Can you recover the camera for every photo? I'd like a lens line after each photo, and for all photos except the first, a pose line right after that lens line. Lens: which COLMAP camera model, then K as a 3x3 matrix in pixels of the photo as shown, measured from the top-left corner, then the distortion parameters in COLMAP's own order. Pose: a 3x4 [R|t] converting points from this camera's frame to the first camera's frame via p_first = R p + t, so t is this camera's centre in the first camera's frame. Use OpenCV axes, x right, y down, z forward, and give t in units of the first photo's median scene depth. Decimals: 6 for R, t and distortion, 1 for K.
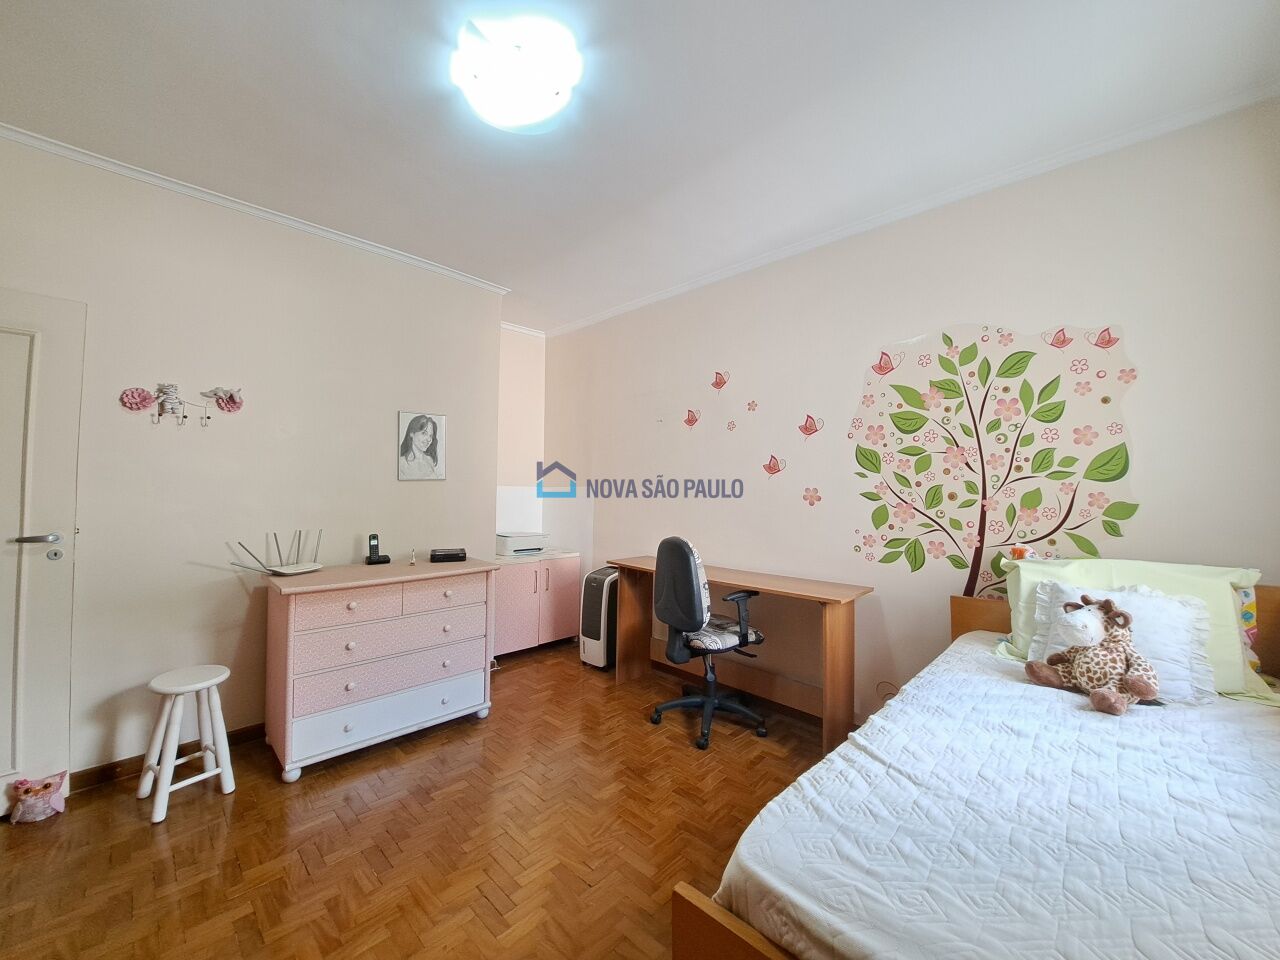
lens RADIAL K [[506.5, 0, 641.3], [0, 506.5, 479.0], [0, 0, 1]] dist [-0.020822, 0.001548]
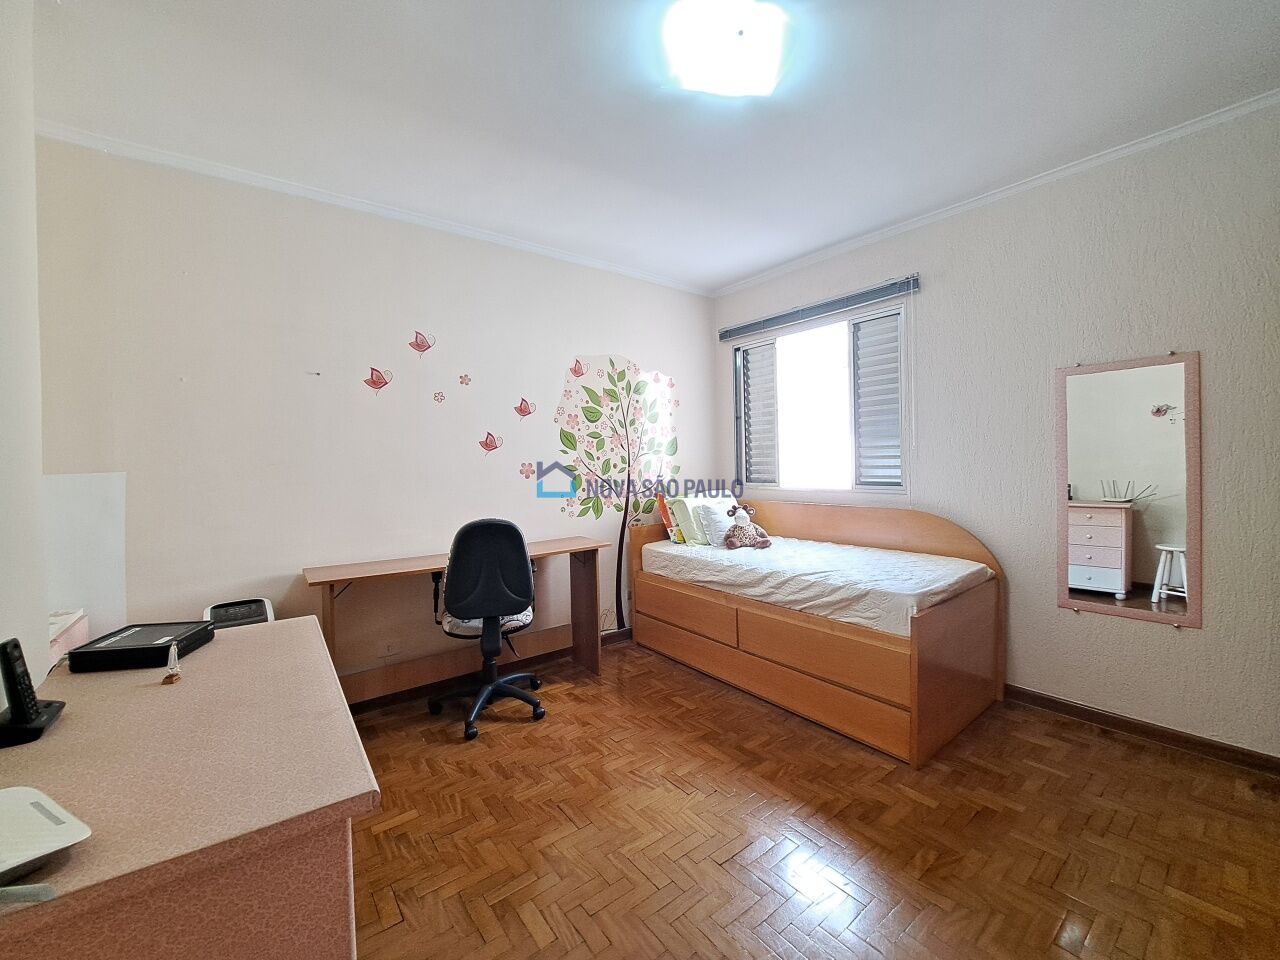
lens RADIAL K [[506.5, 0, 642.5], [0, 506.5, 473.5], [0, 0, 1]] dist [-0.020822, 0.001548]
pose [[0.139770, -0.040463, 0.989357, -0.894069], [0.004162, 0.999180, 0.040276, -0.004187], [-0.990175, -0.001512, 0.139824, 0.685734]]
